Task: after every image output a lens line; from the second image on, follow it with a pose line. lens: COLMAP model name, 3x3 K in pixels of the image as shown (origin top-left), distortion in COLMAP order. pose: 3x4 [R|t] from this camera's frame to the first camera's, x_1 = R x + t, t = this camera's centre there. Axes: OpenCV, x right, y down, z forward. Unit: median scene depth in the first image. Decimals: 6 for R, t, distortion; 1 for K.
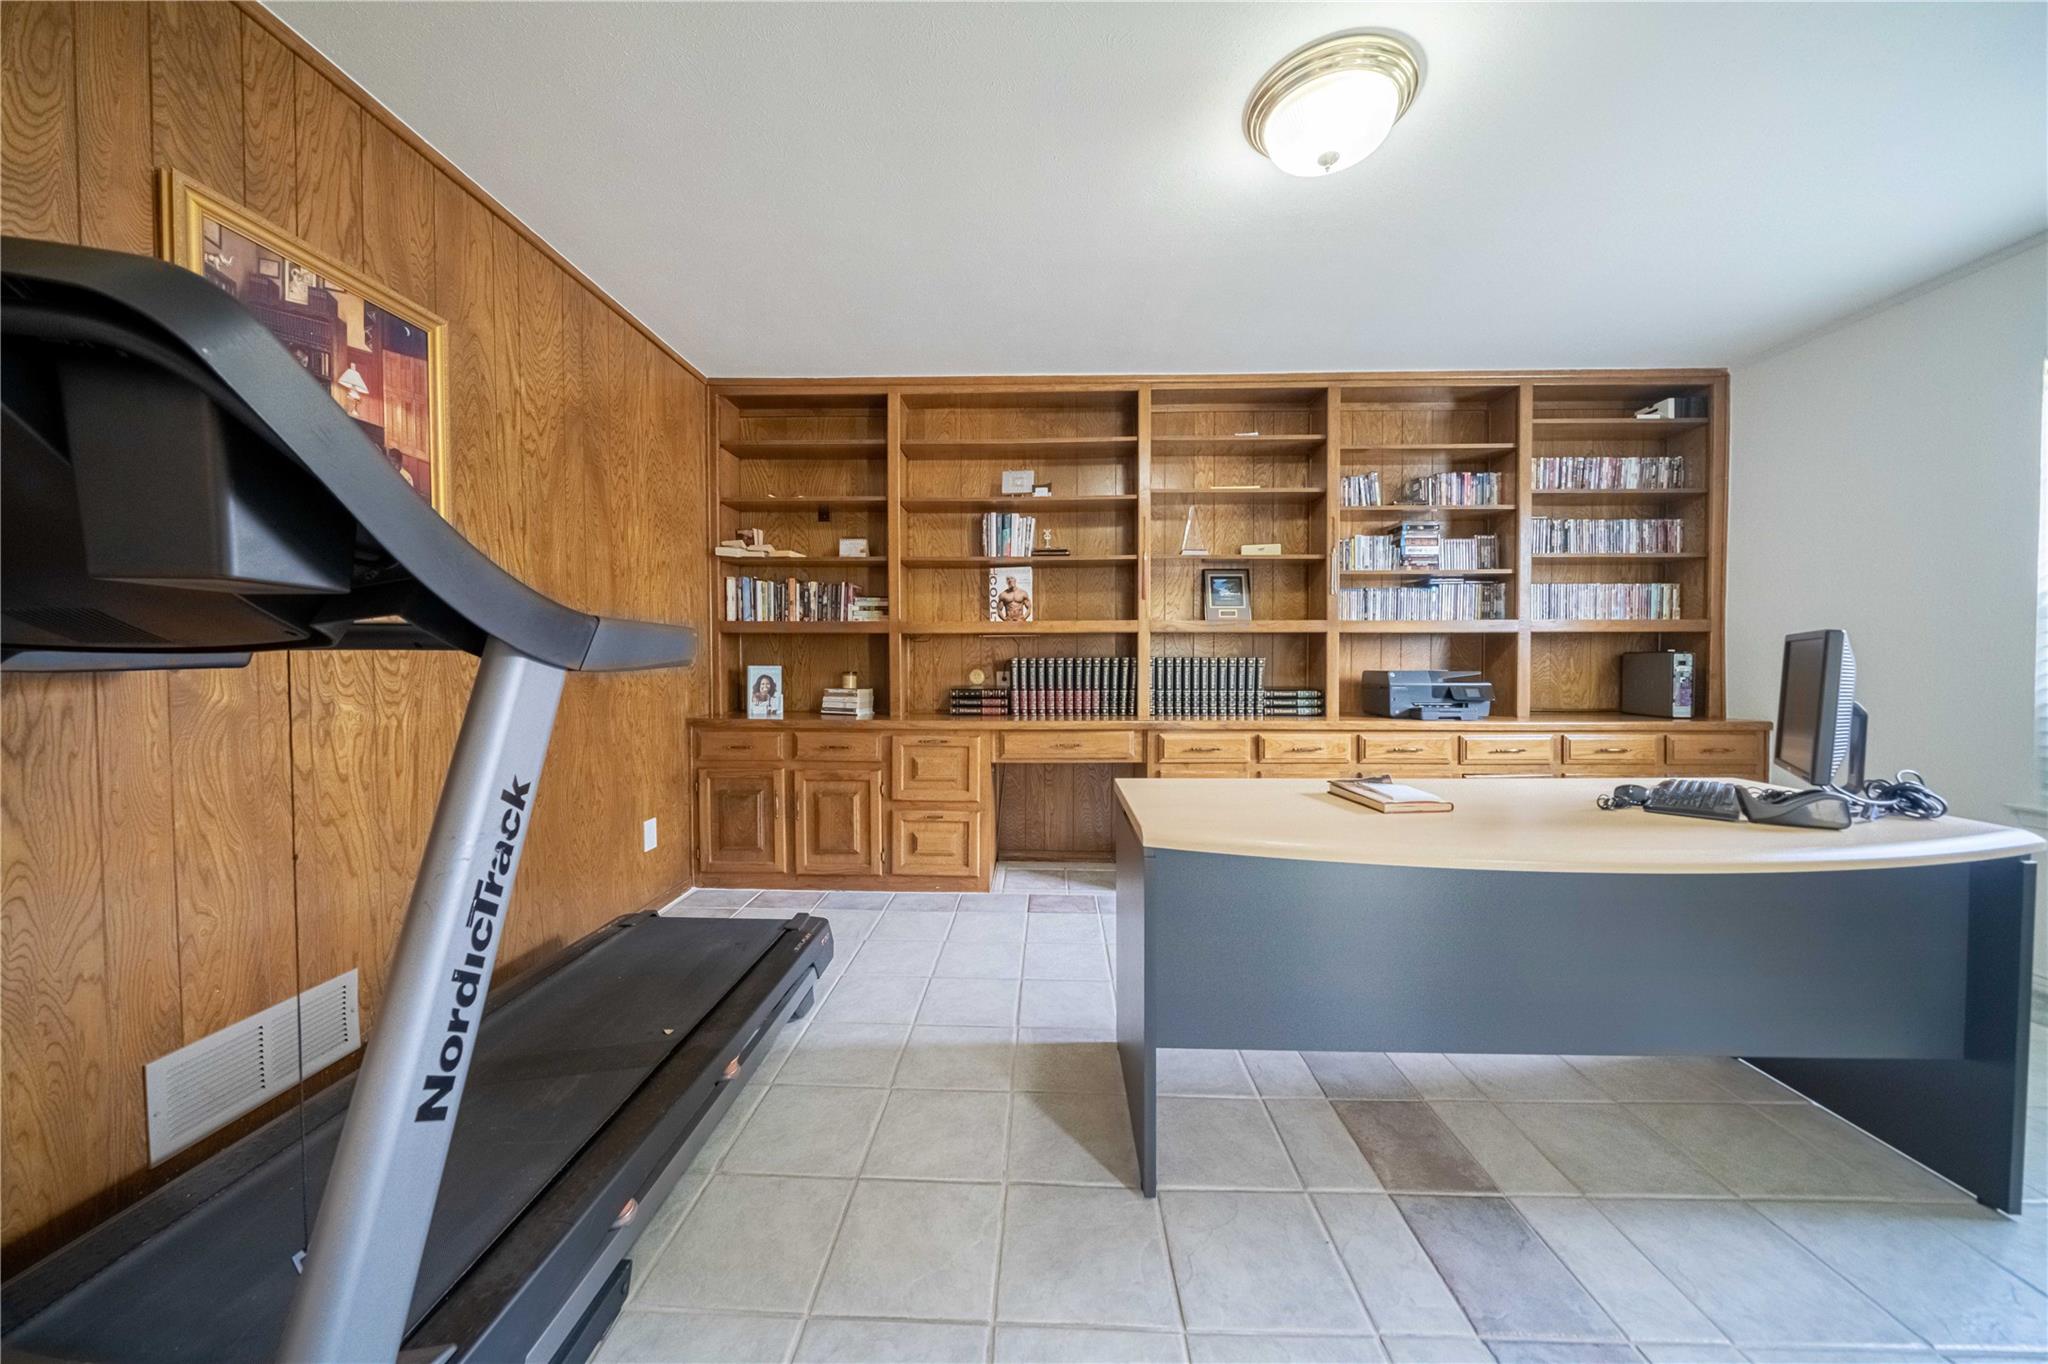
lens RADIAL K [[708.4, 0, 1024.3], [0, 708.4, 666.4], [0, 0, 1]] dist [-0.000647, -0.000006]
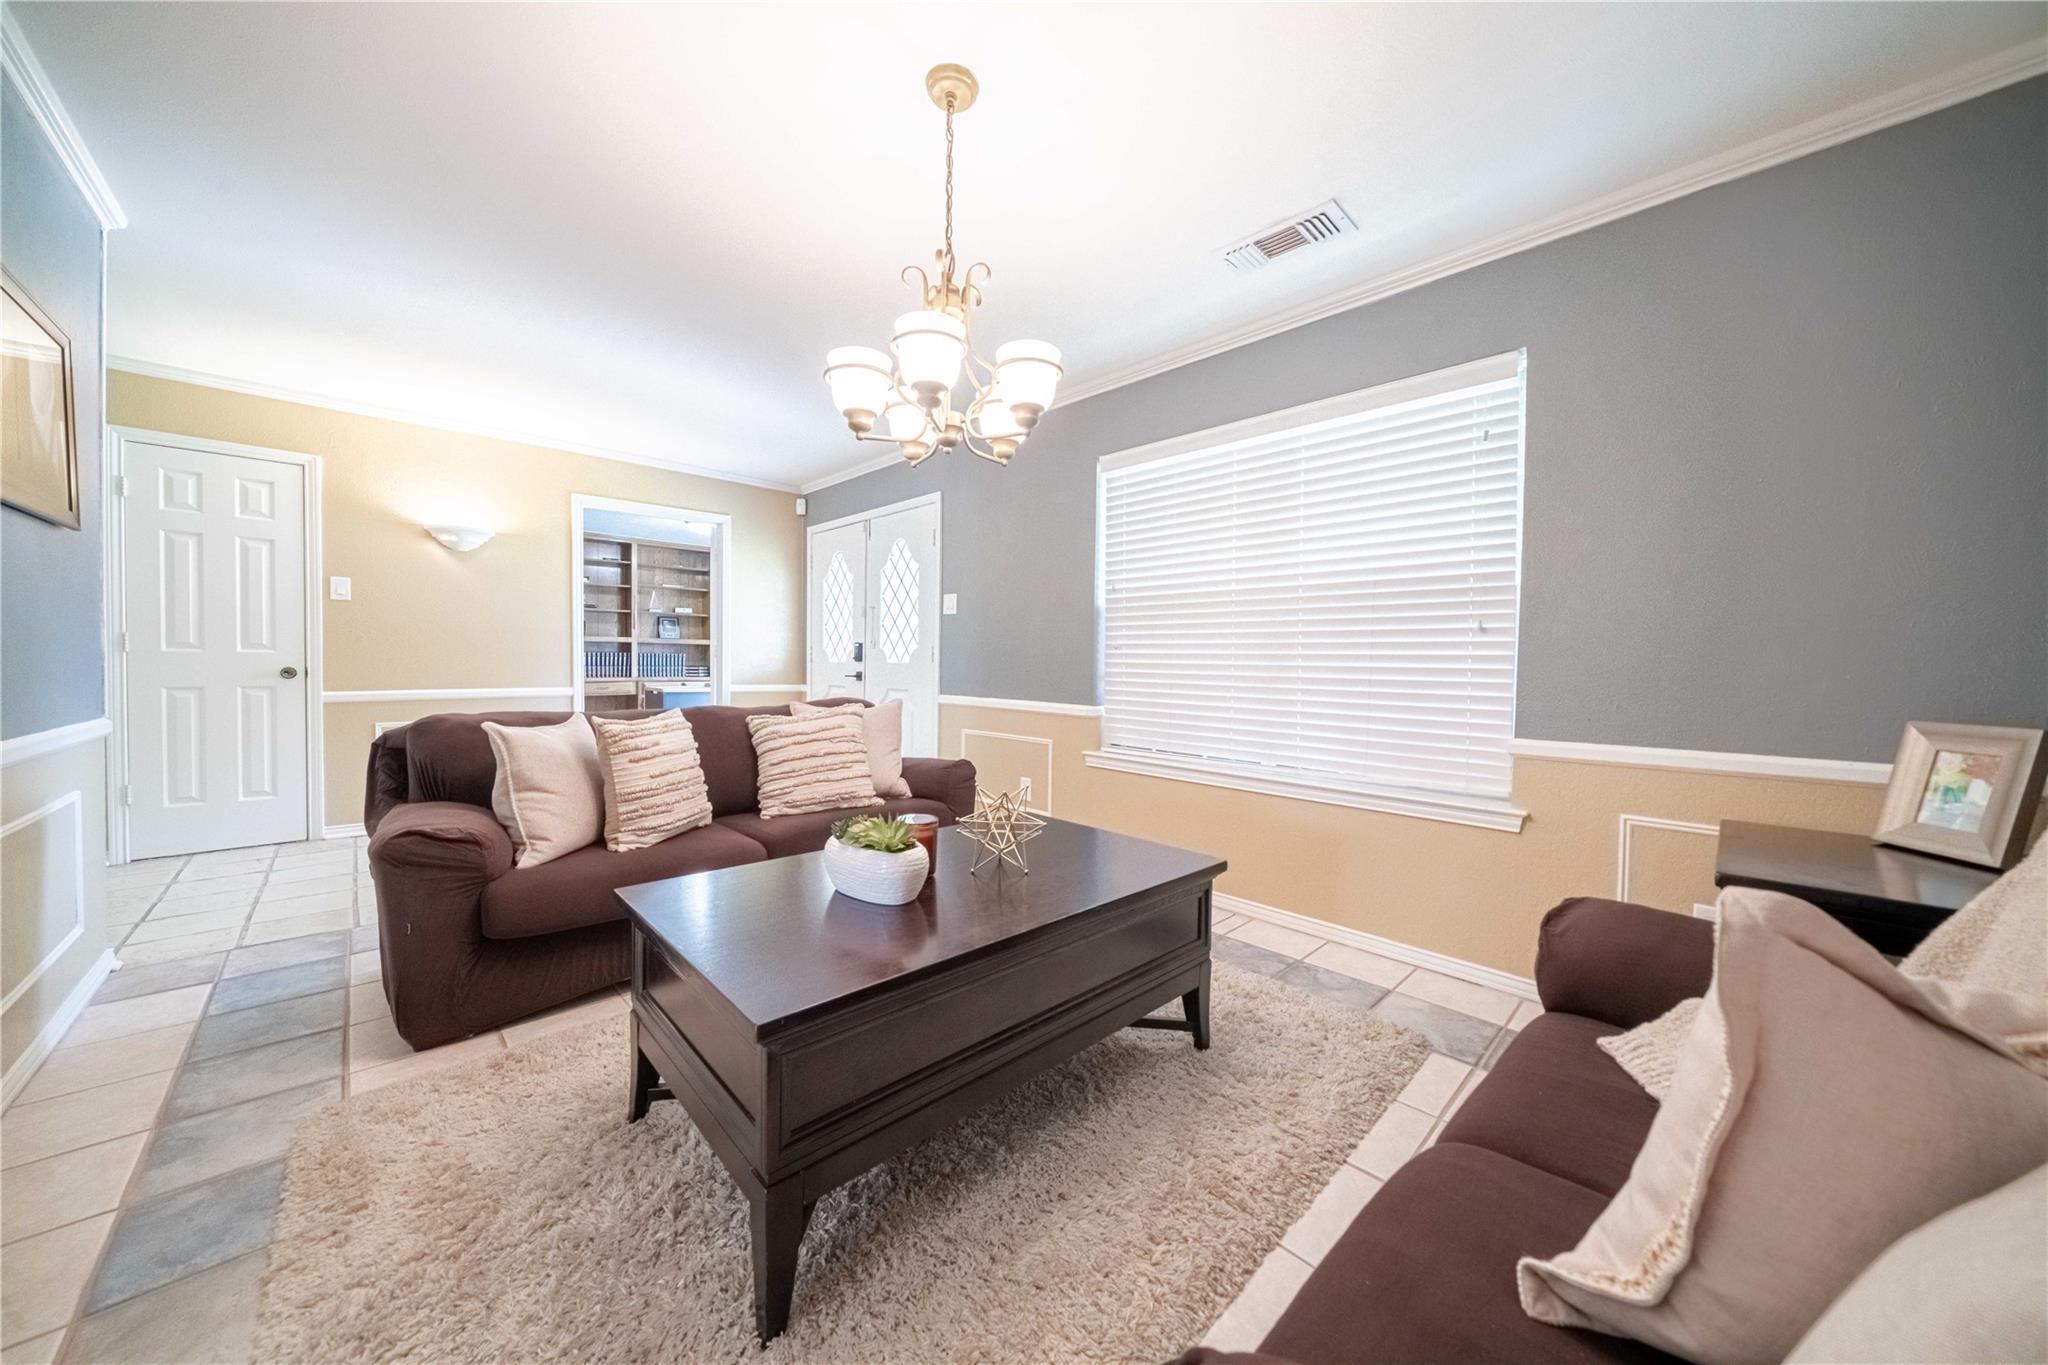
lens RADIAL K [[708.4, 0, 1015.6], [0, 708.4, 672.5], [0, 0, 1]] dist [-0.000647, -0.000006]
pose [[0.709398, -0.005348, 0.704788, -0.590947], [0.012925, 0.999902, -0.005422, 0.081388], [-0.704689, 0.012956, 0.709398, -1.575397]]
